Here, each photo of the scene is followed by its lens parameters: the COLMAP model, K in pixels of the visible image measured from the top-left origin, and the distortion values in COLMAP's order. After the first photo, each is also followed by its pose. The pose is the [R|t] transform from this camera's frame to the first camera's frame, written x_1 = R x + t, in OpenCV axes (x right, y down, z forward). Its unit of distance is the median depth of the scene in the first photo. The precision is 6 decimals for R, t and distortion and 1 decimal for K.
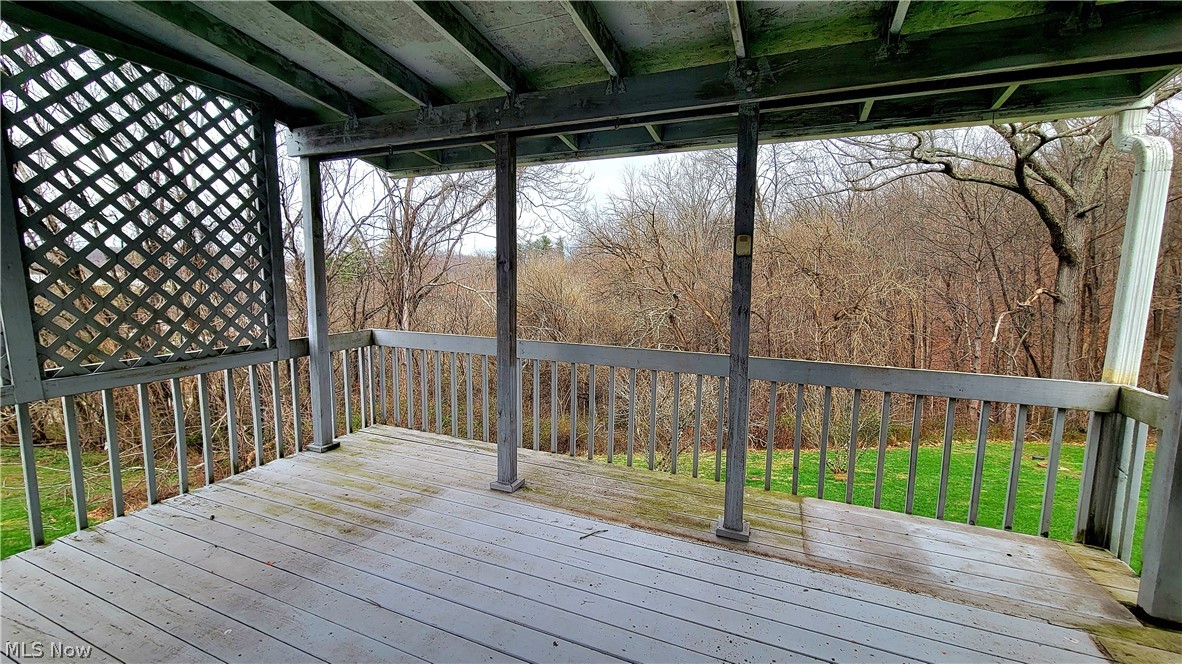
lens RADIAL K [[480.6, 0, 589.0], [0, 480.6, 334.0], [0, 0, 1]] dist [-0.000280, -0.000538]
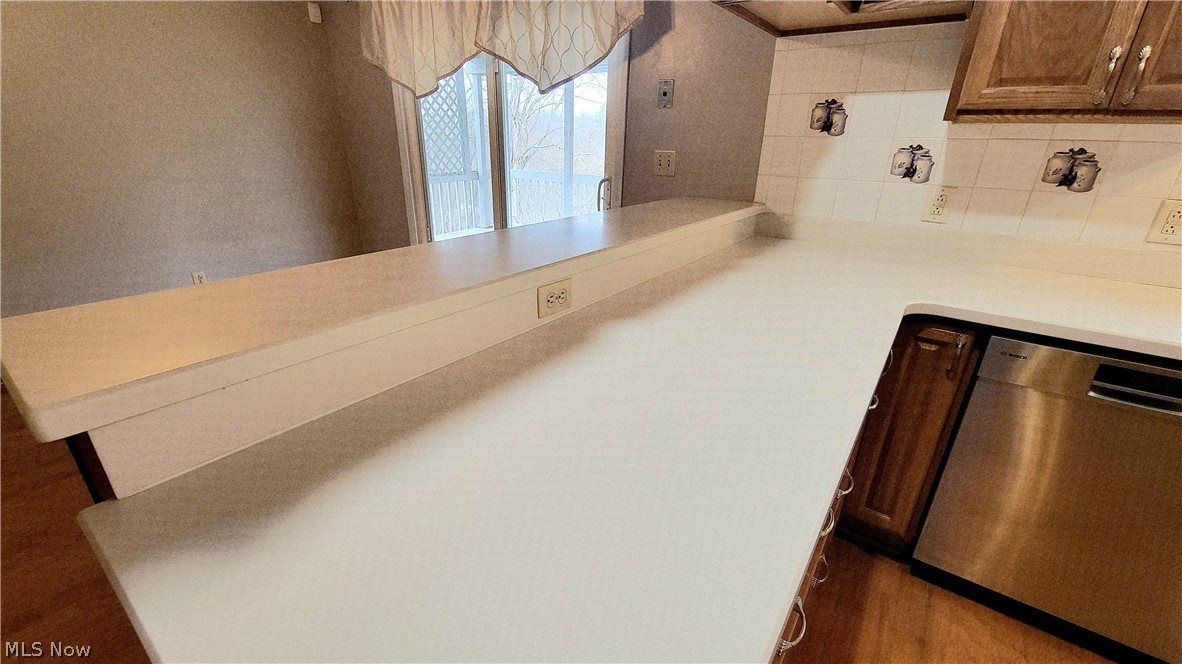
lens RADIAL K [[480.6, 0, 589.0], [0, 480.6, 334.0], [0, 0, 1]] dist [-0.000280, -0.000538]
pose [[0.977174, 0.084539, -0.194896, 0.338876], [-0.030655, 0.963922, 0.264415, 0.125576], [0.210217, -0.252405, 0.944511, -1.029990]]
